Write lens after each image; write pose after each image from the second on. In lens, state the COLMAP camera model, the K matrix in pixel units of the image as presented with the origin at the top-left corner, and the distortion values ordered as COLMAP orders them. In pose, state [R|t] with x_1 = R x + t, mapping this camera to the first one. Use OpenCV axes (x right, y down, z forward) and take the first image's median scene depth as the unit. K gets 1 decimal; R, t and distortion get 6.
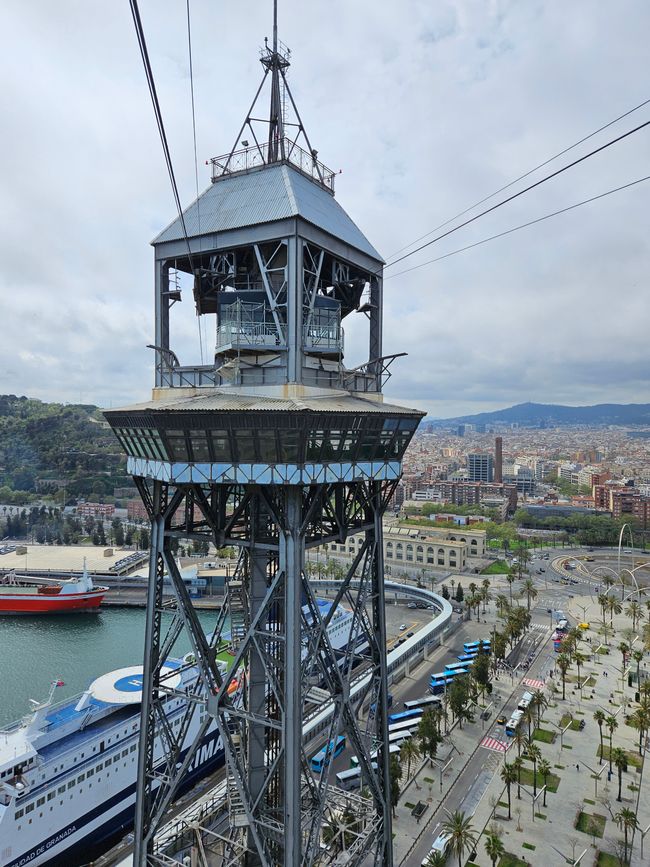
lens RADIAL K [[585.4, 0, 325.0], [0, 585.4, 433.5], [0, 0, 1]] dist [0.080758, -0.054124]
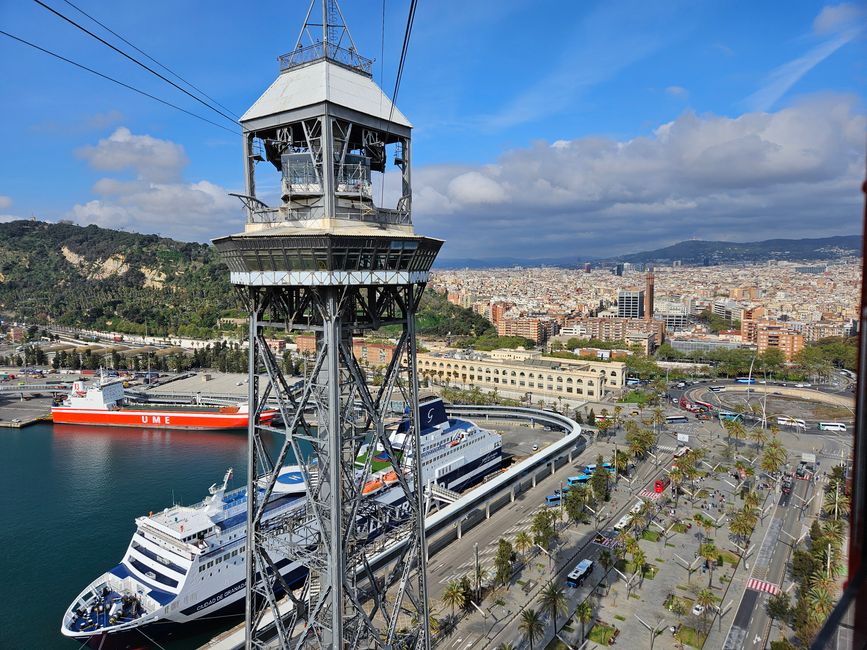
lens RADIAL K [[573.4, 0, 433.5], [0, 573.4, 325.0], [0, 0, 1]] dist [0.065072, -0.000723]
pose [[0.994393, -0.004756, -0.105641, 0.111236], [0.013539, 0.996493, 0.082578, 0.020802], [0.104878, -0.083545, 0.990970, -0.132747]]
